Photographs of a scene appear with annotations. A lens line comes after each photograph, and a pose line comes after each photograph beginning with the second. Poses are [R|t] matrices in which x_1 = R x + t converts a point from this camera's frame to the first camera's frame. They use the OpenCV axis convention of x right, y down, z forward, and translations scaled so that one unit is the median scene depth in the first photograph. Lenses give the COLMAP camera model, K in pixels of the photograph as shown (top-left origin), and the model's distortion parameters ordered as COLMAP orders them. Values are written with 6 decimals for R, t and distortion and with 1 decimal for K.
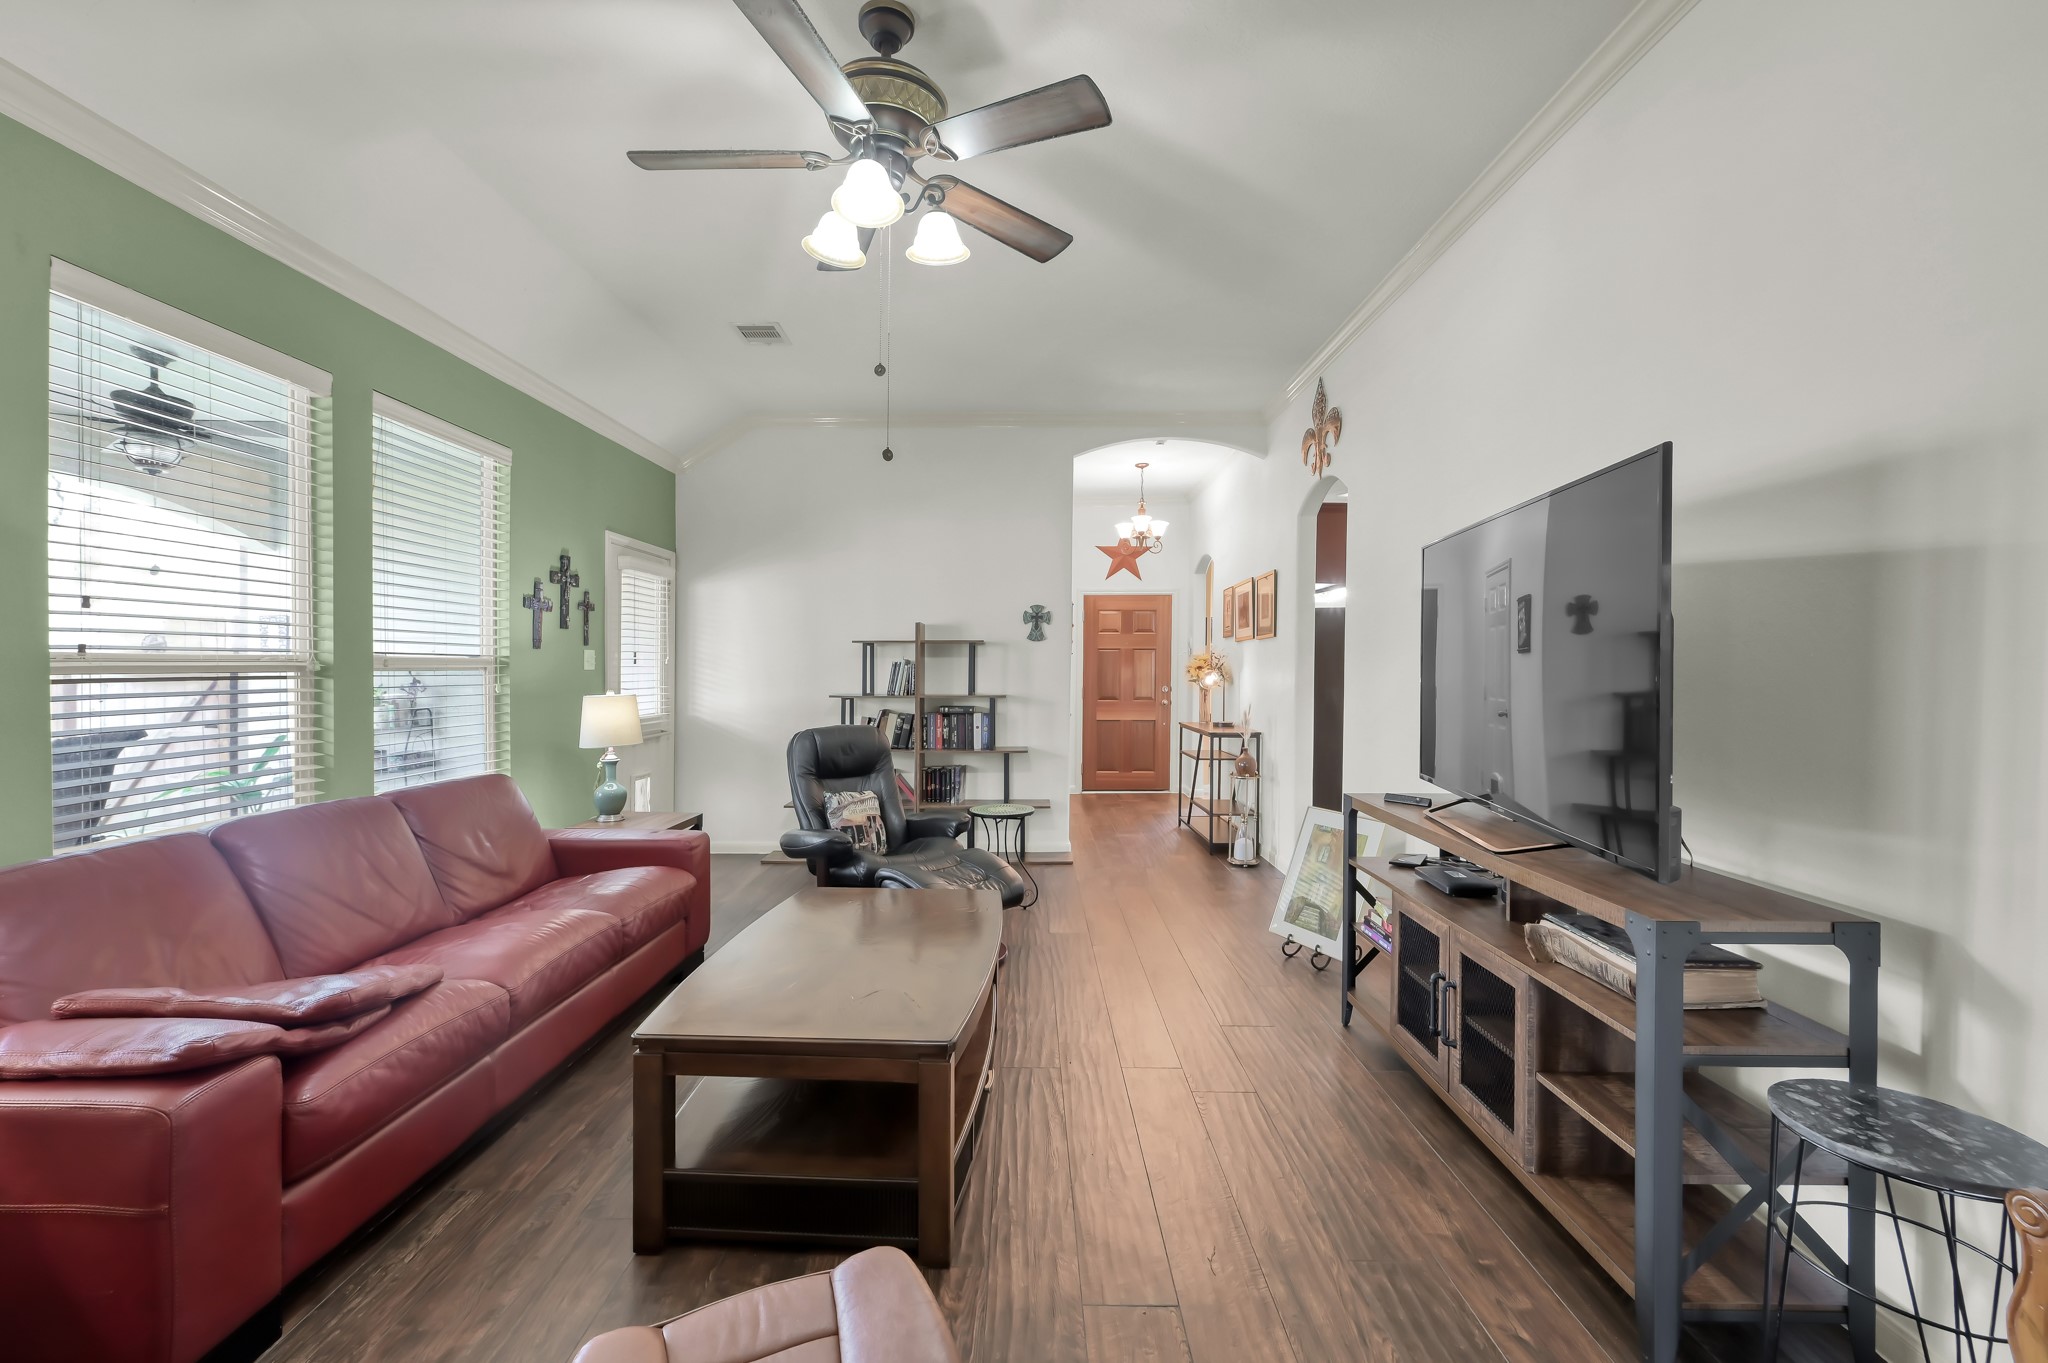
lens RADIAL K [[842.6, 0, 996.1], [0, 842.6, 643.1], [0, 0, 1]] dist [-0.001294, 0.000143]
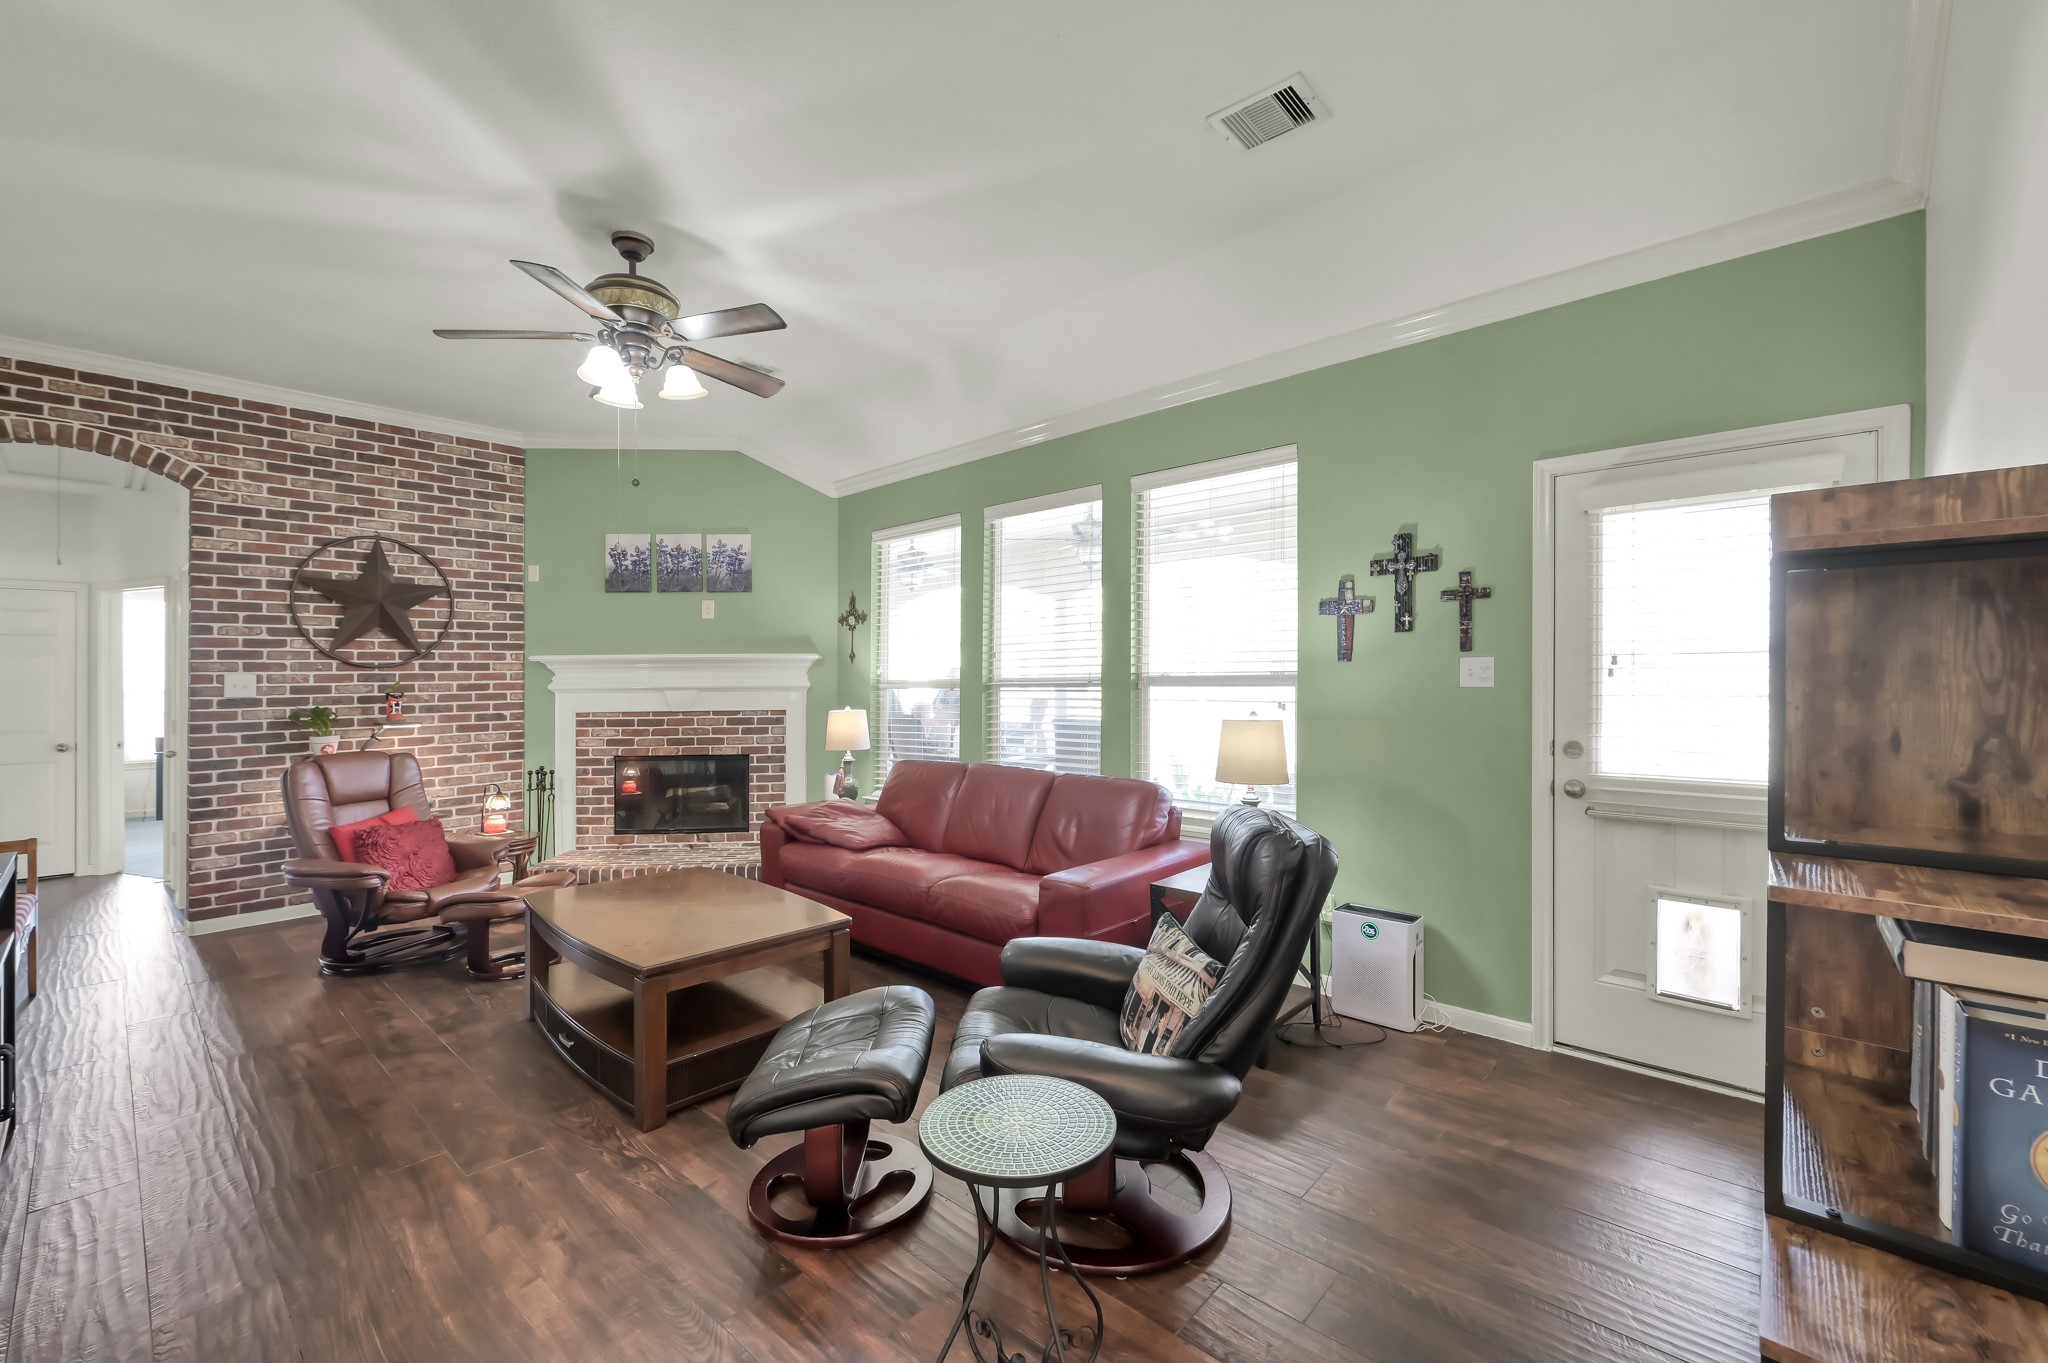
lens RADIAL K [[843.9, 0, 1070.2], [0, 843.9, 655.0], [0, 0, 1]] dist [-0.012550, -0.000285]
pose [[-0.610371, -0.018120, -0.791908, 0.254944], [0.031489, 0.998393, -0.047115, 0.028807], [0.791490, -0.053694, -0.608820, 1.162175]]
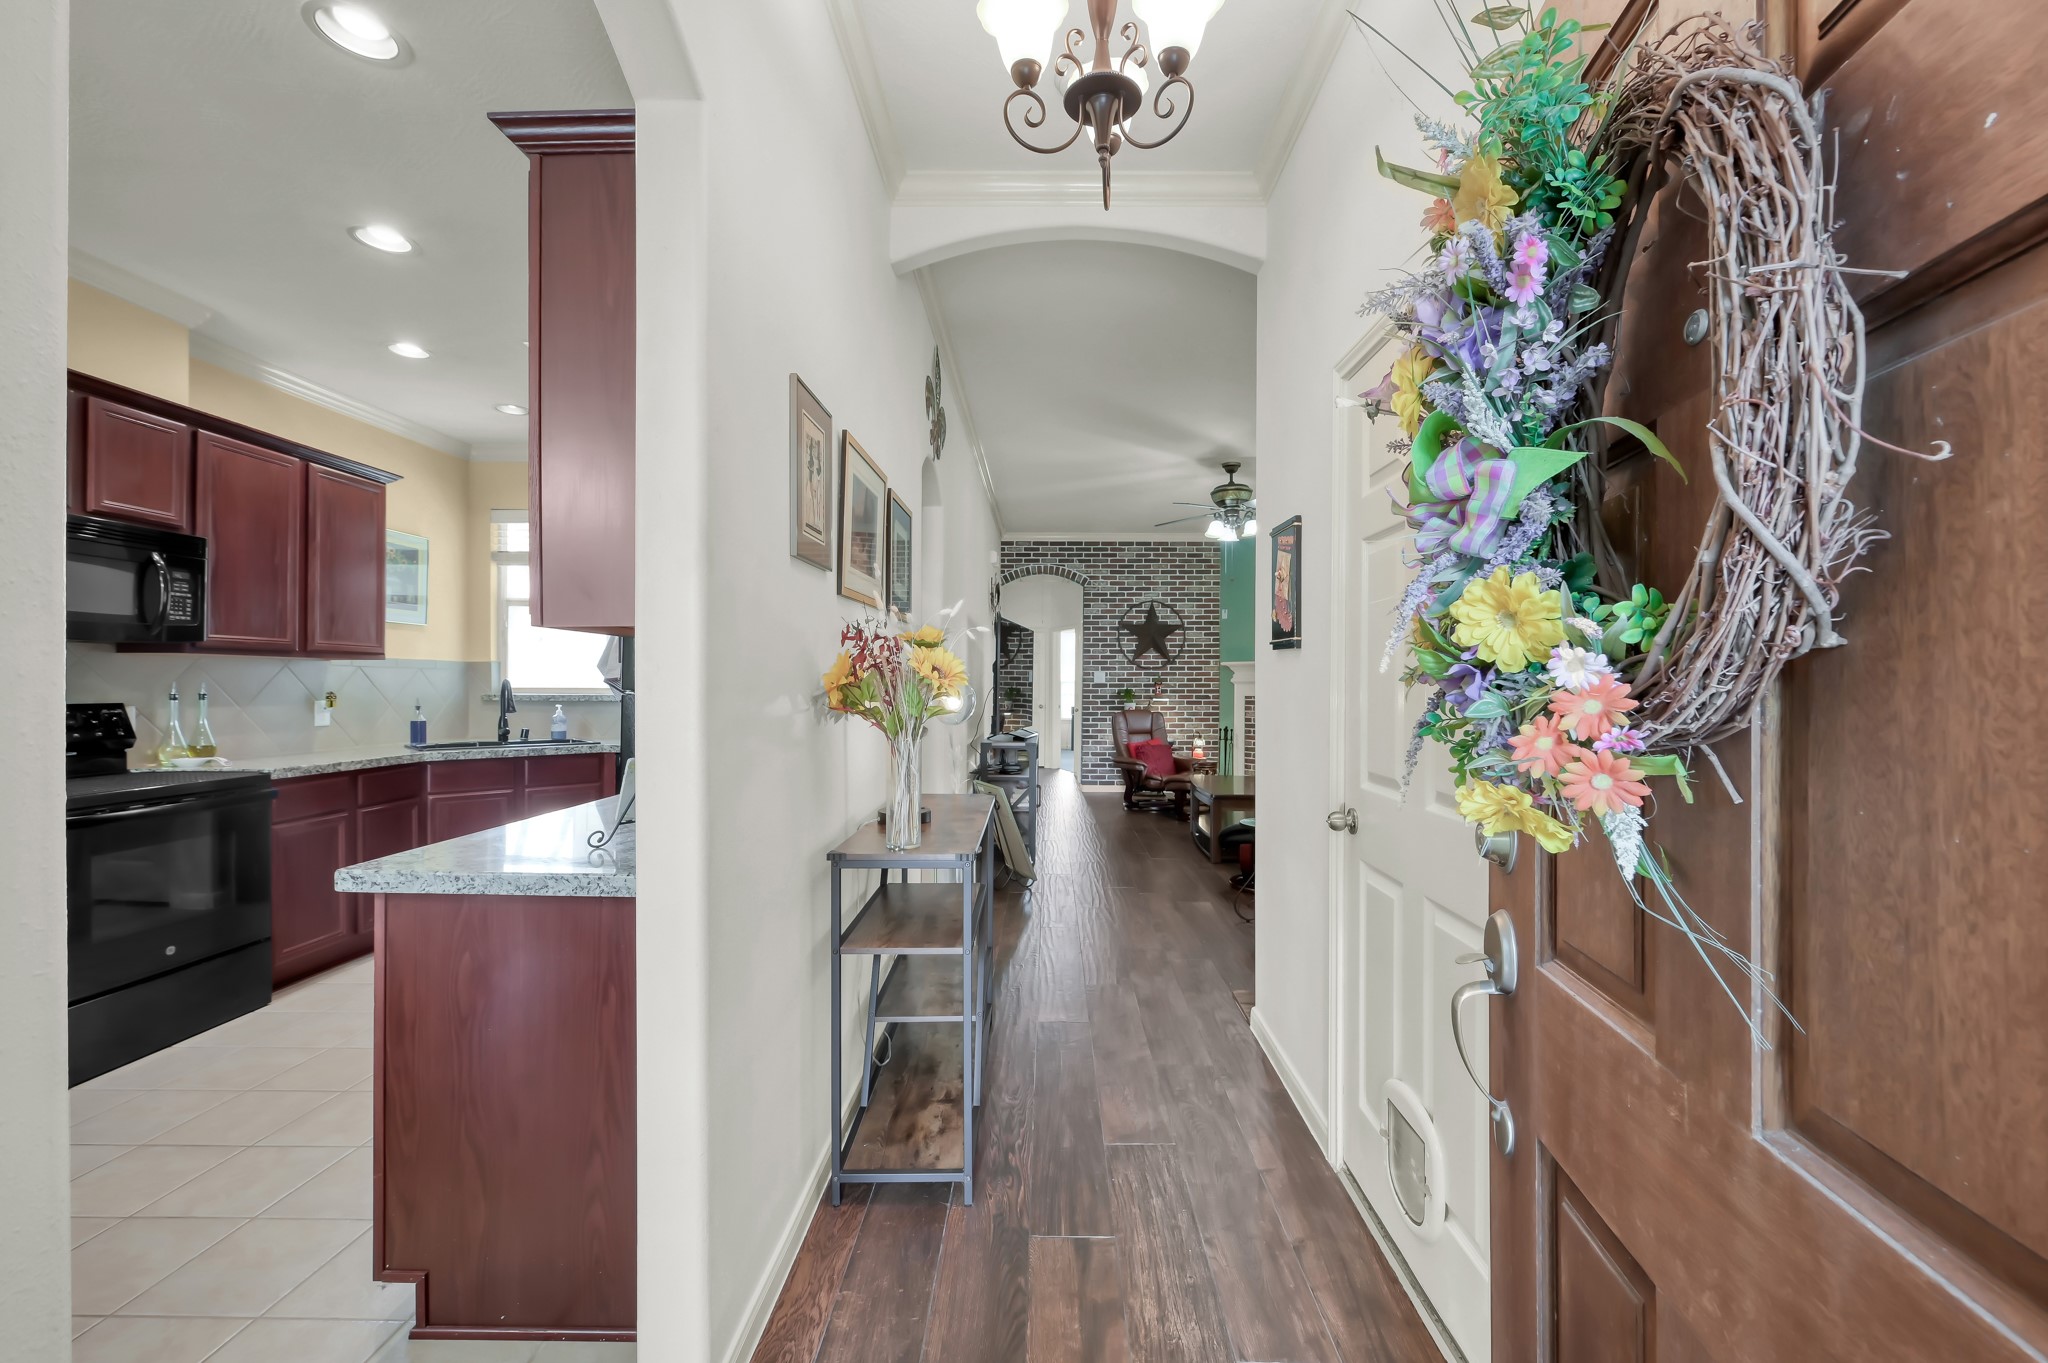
lens RADIAL K [[832.5, 0, 1036.1], [0, 832.5, 670.3], [0, 0, 1]] dist [-0.000646, -0.000121]
pose [[-0.999630, -0.010396, -0.025127, 0.286063], [-0.009345, 0.999092, -0.041570, 0.057429], [0.025536, -0.041320, -0.998820, 1.840967]]
